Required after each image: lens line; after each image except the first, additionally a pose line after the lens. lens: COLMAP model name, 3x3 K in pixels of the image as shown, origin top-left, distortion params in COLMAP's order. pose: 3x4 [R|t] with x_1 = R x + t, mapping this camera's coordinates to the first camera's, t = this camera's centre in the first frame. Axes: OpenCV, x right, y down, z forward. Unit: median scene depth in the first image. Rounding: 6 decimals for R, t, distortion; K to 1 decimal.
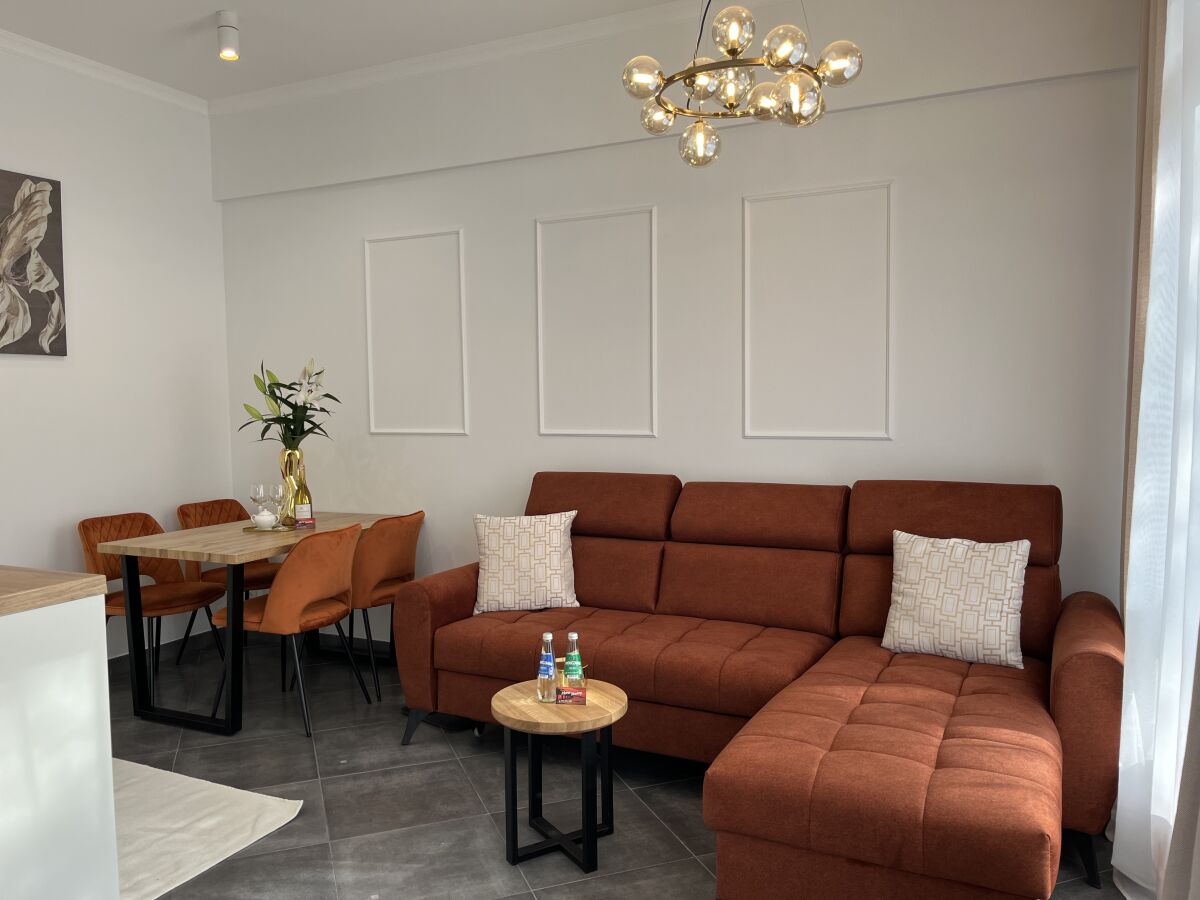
lens RADIAL K [[918.9, 0, 606.3], [0, 918.9, 457.7], [0, 0, 1]] dist [0.002435, -0.011321]
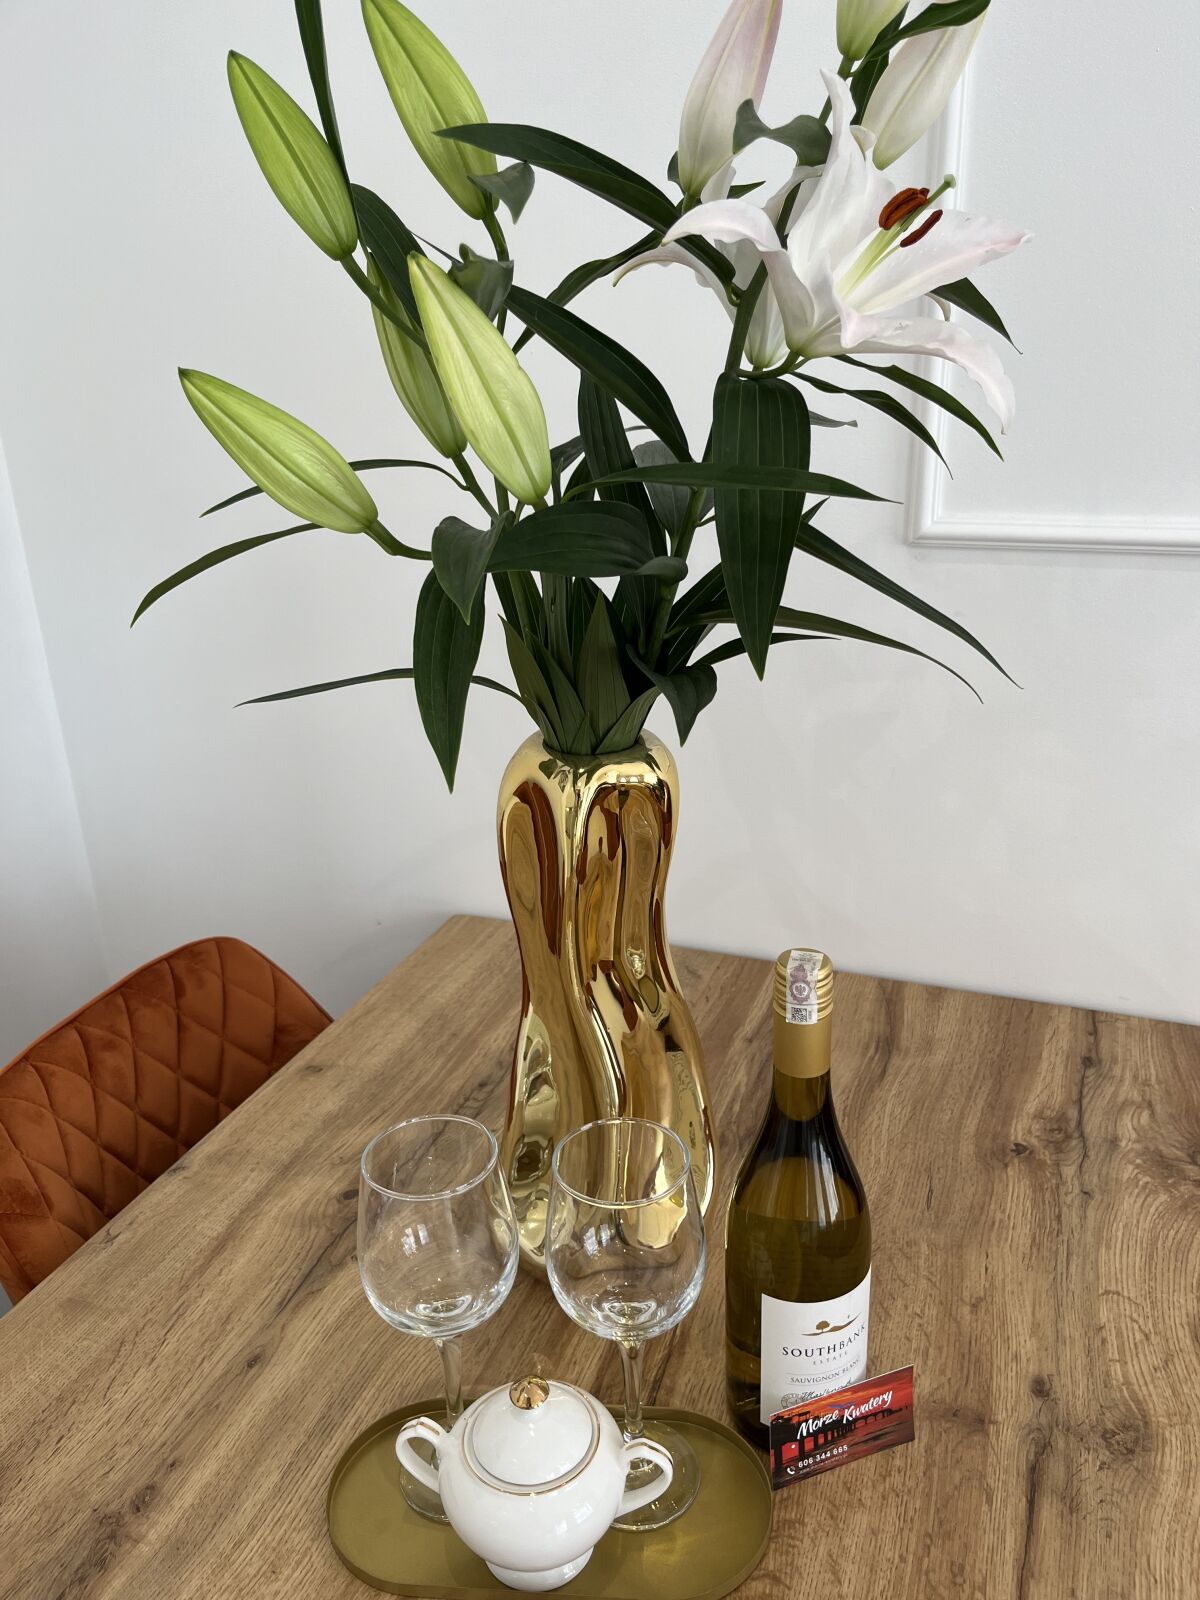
lens RADIAL K [[1225.1, 0, 588.9], [0, 1225.1, 822.8], [0, 0, 1]] dist [0.002435, -0.011321]
pose [[0.998378, -0.036950, 0.043325, -0.360625], [0.021609, 0.949802, 0.312104, -0.052516], [-0.052682, -0.310661, 0.949060, 0.865245]]
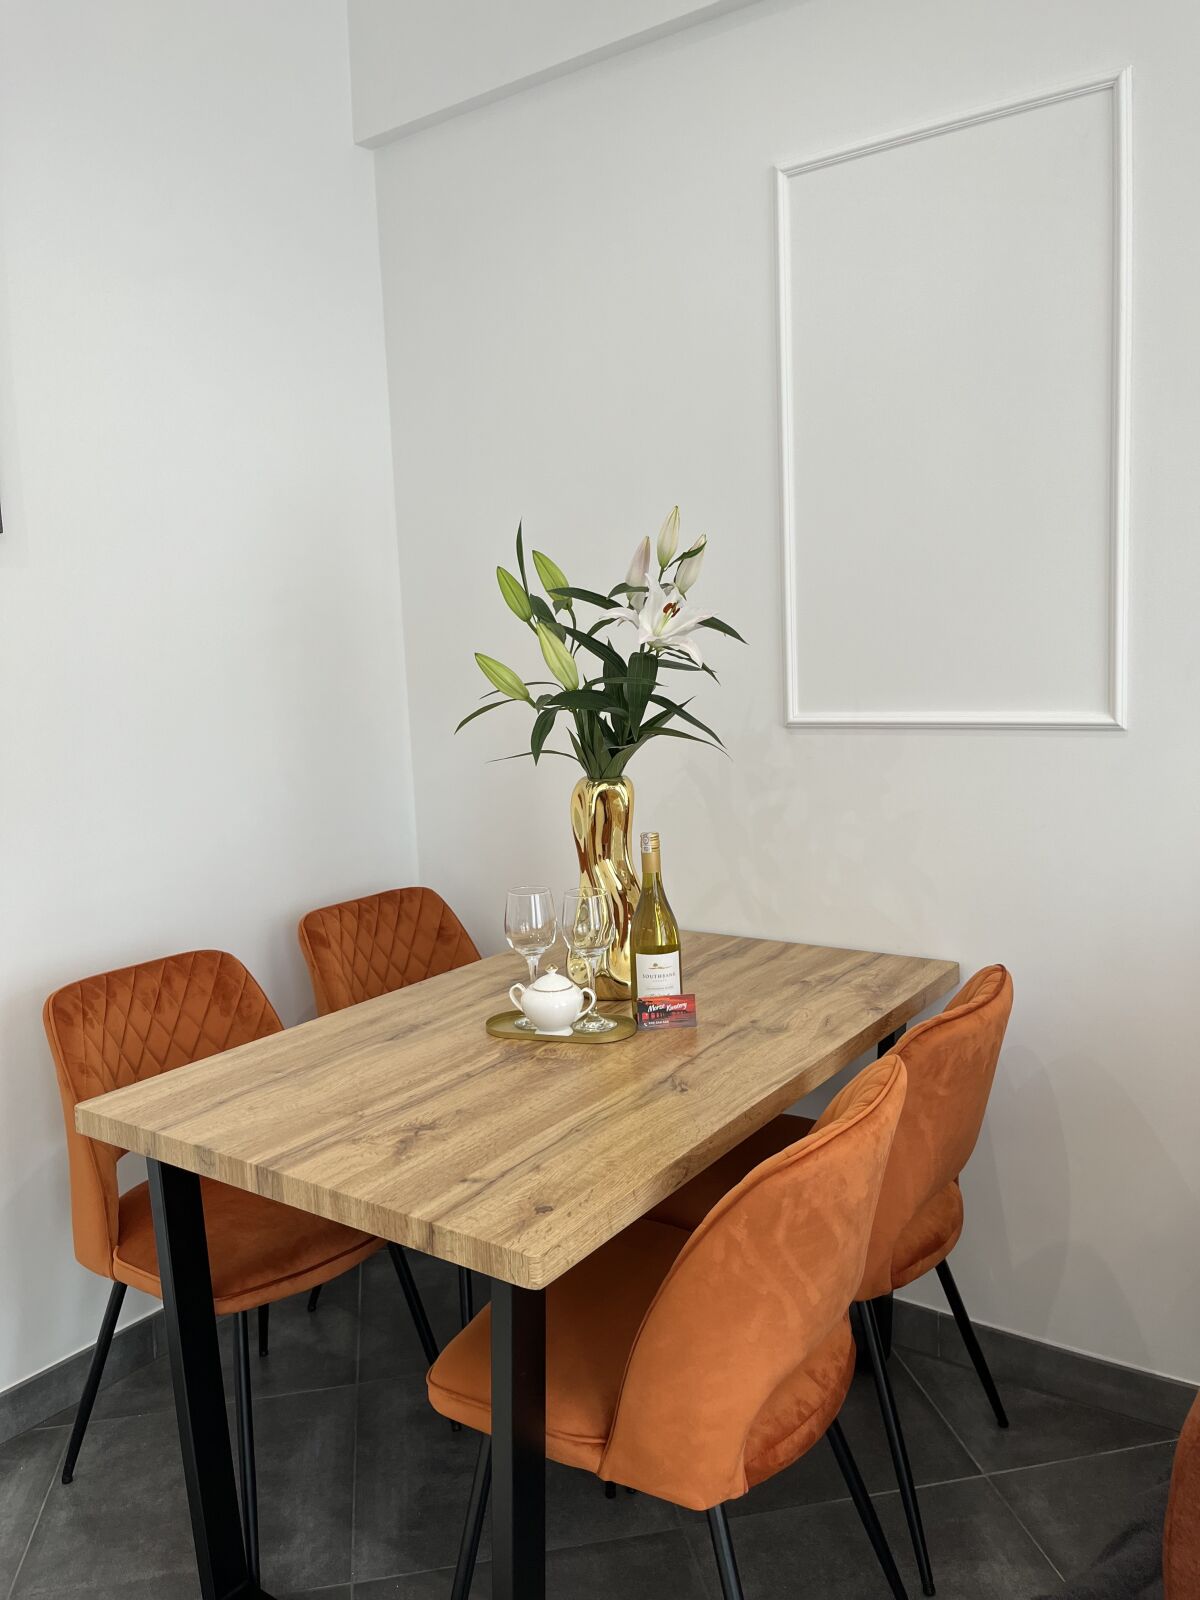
lens RADIAL K [[1225.1, 0, 595.1], [0, 1225.1, 795.0], [0, 0, 1]] dist [0.002435, -0.011321]
pose [[0.982638, -0.004019, -0.185489, -0.268087], [0.017098, 0.997472, 0.068966, -0.036809], [0.184743, -0.070940, 0.980223, 0.562480]]
